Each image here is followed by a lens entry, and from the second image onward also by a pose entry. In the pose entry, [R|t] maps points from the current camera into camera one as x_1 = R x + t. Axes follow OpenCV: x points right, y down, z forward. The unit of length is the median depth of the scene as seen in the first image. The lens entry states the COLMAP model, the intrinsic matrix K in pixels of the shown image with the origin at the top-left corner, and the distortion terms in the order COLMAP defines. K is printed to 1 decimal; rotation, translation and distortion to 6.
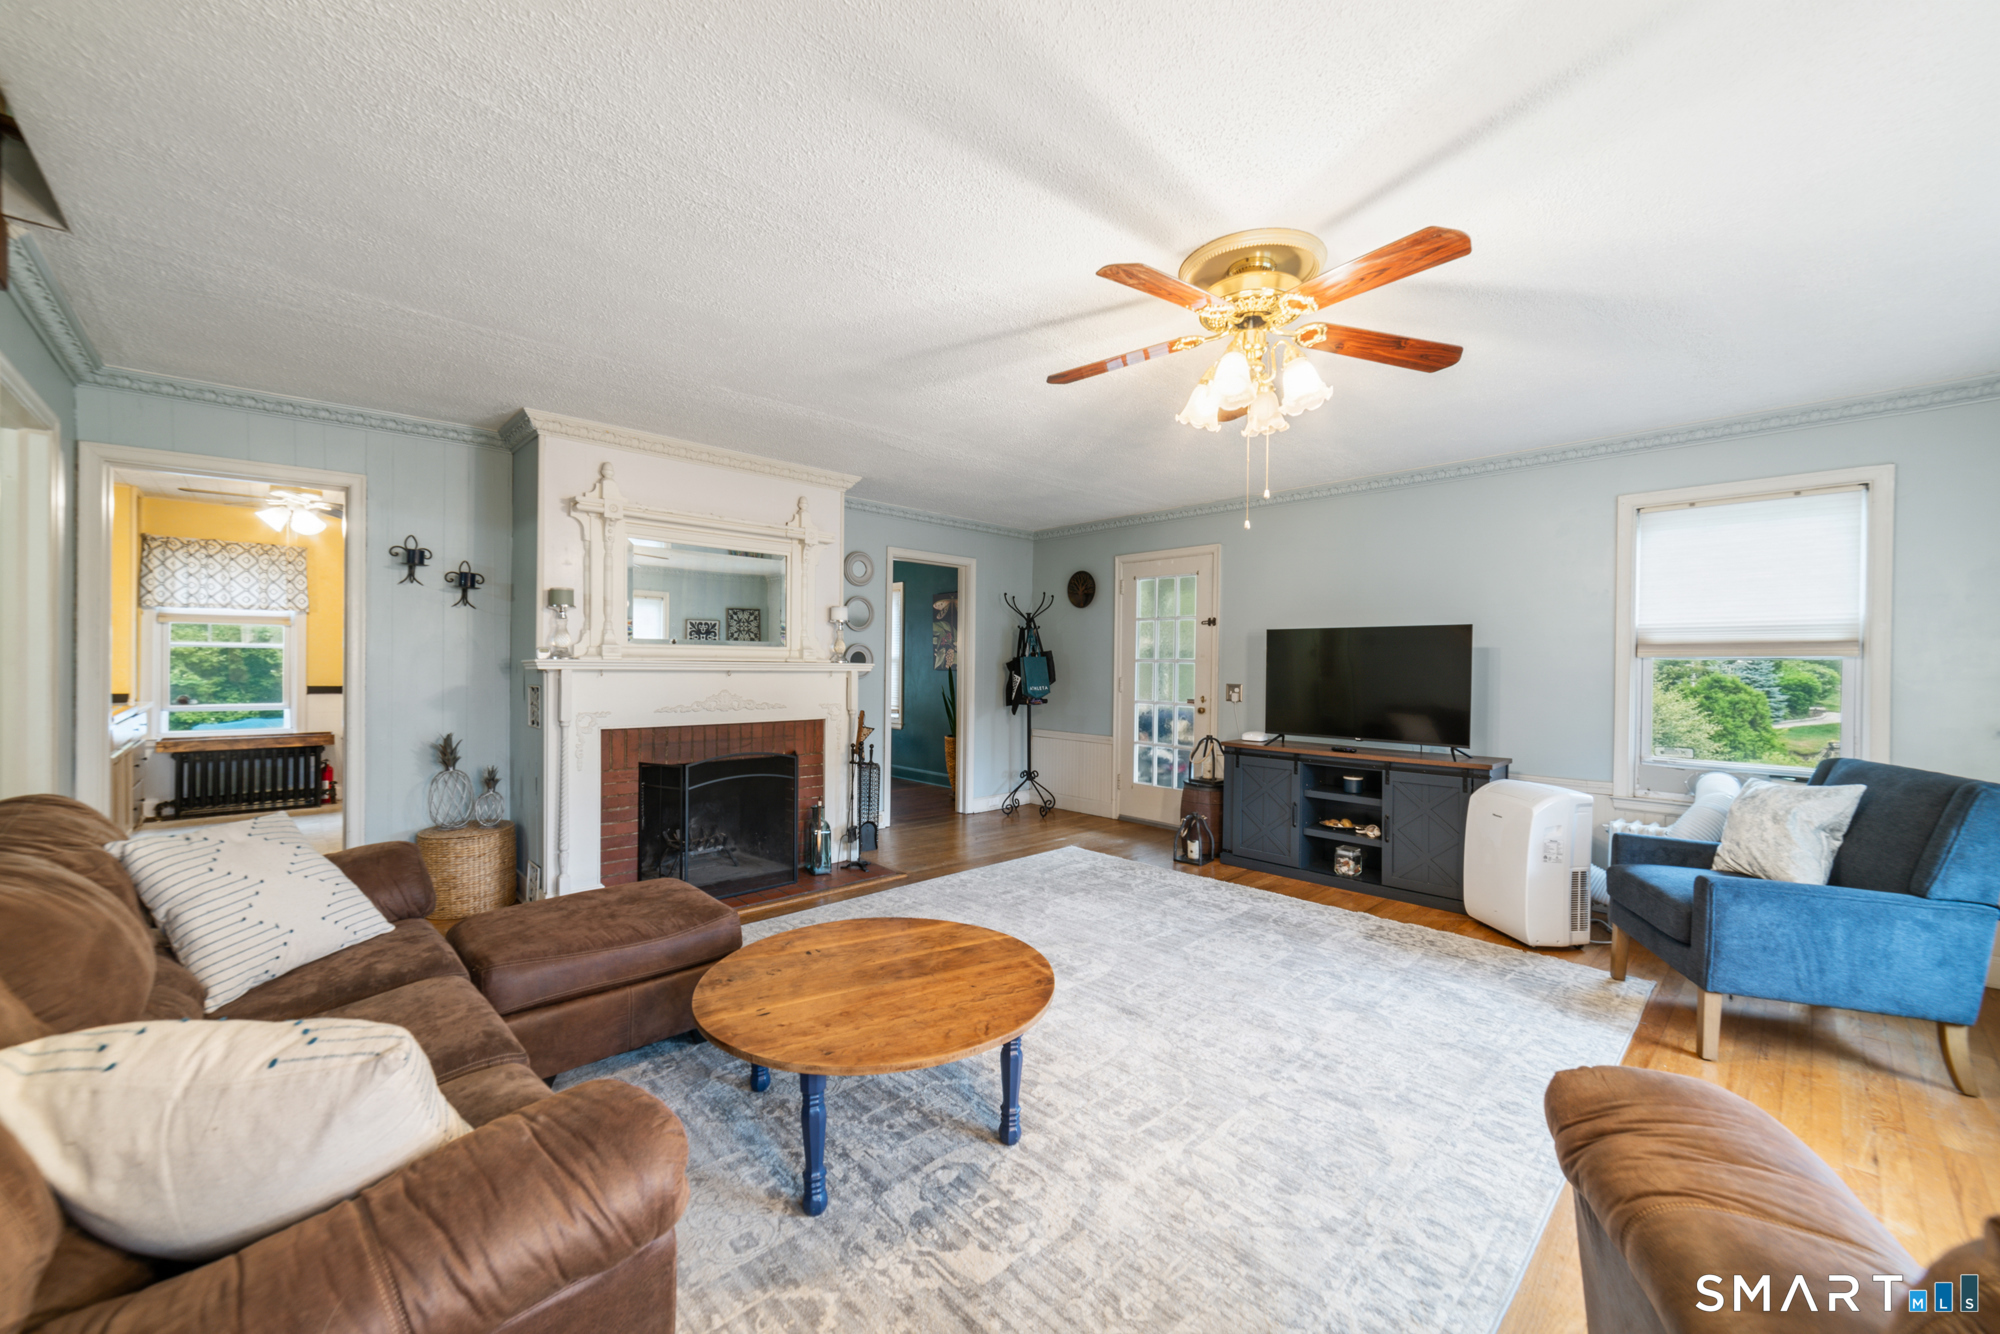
lens RADIAL K [[761.2, 0, 1000.0], [0, 761.2, 667.0], [0, 0, 1]] dist [-0.012837, 0.000147]
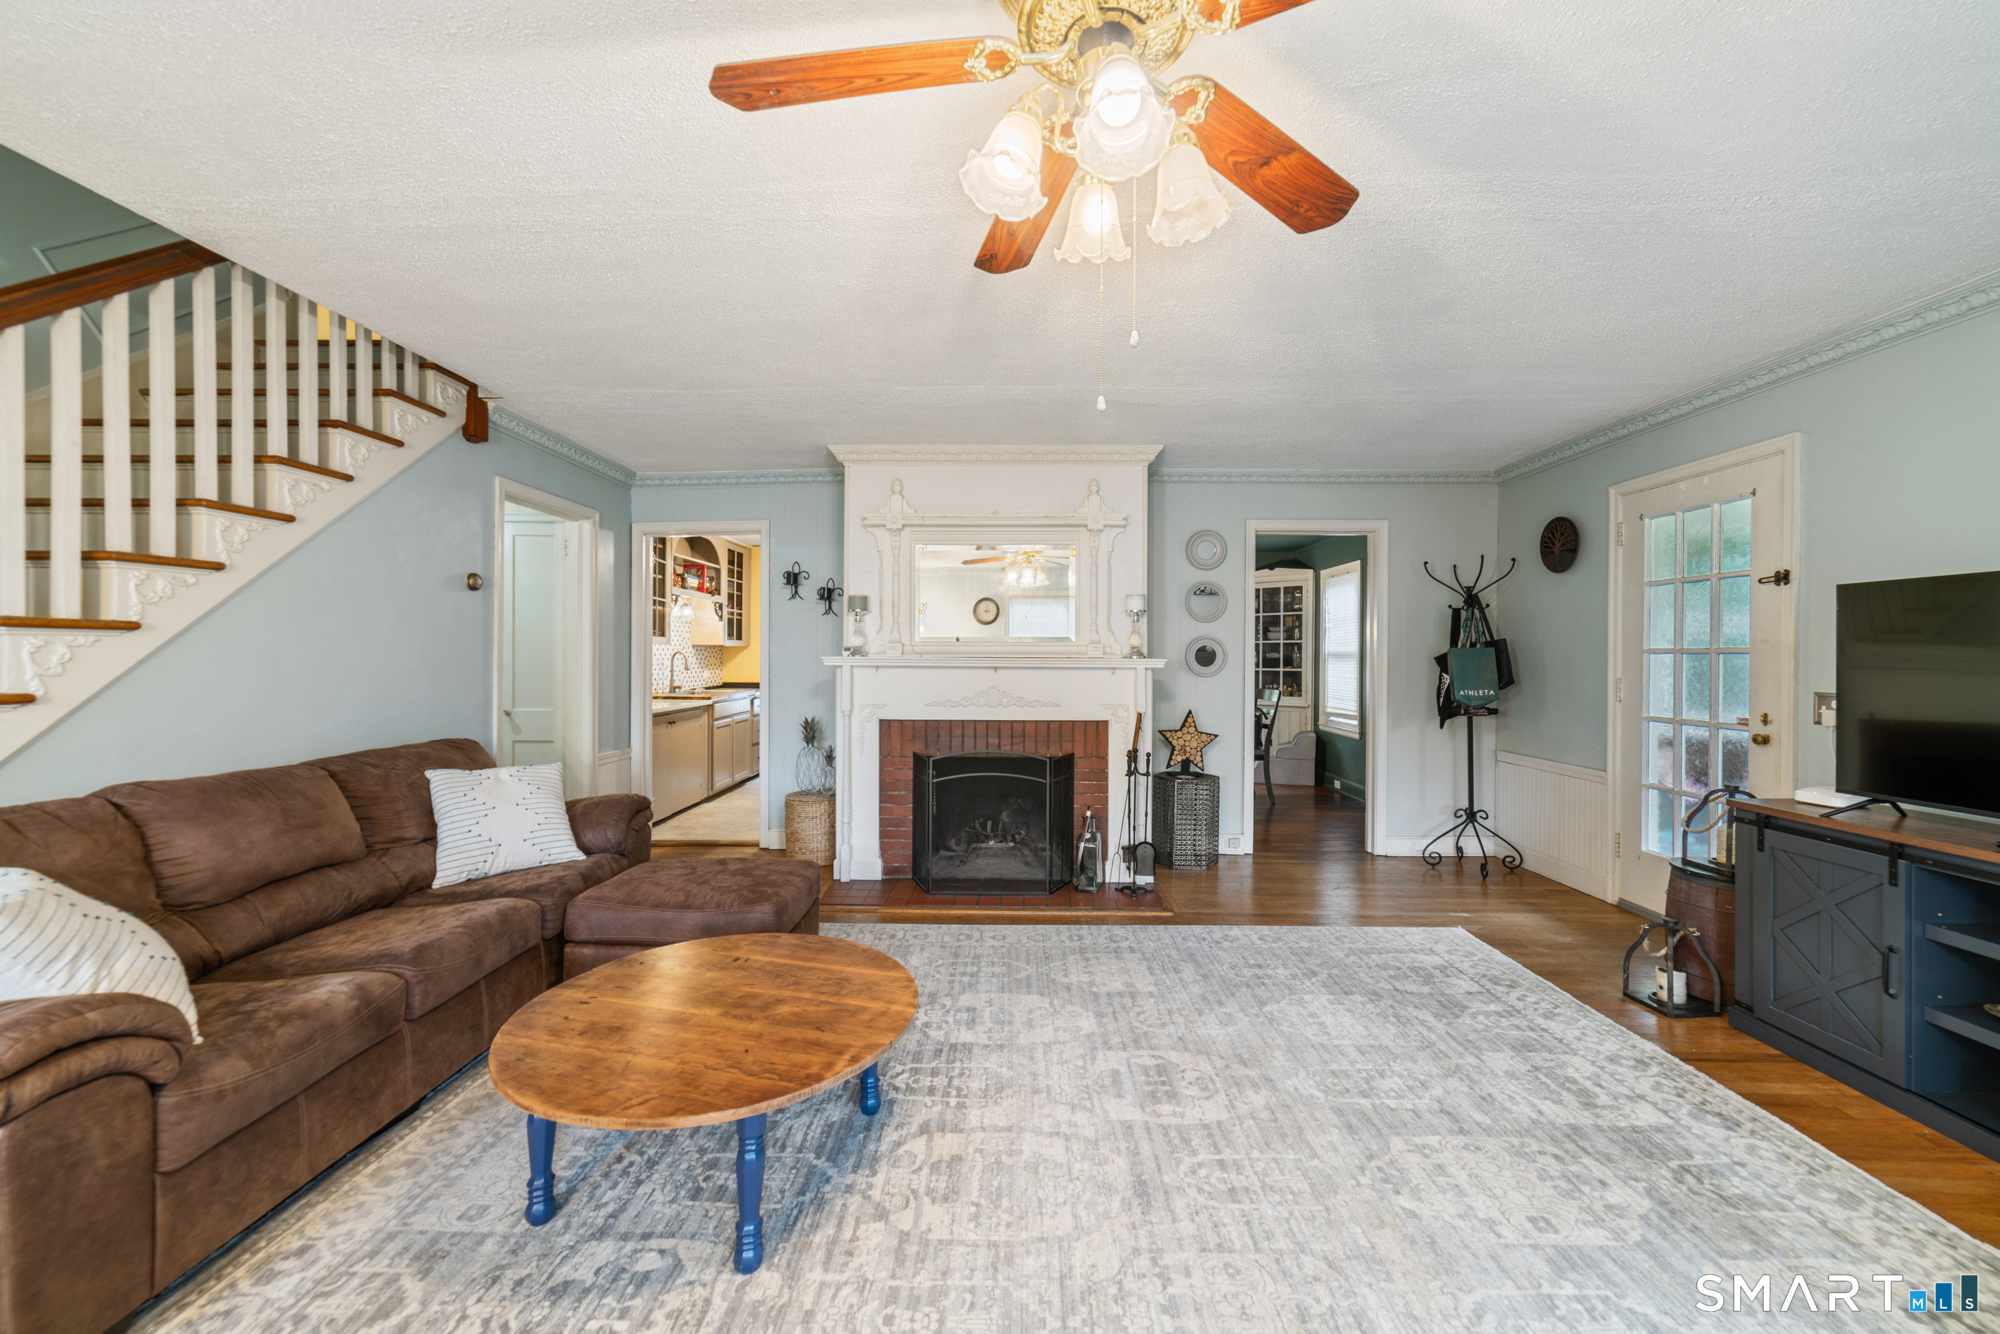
lens RADIAL K [[765.5, 0, 1000.5], [0, 765.5, 659.1], [0, 0, 1]] dist [-0.002612, 0.000614]
pose [[0.710272, -0.007591, -0.703887, 0.352542], [0.002044, 0.999960, -0.008722, 0.003343], [0.703925, 0.004756, 0.710259, 0.289110]]
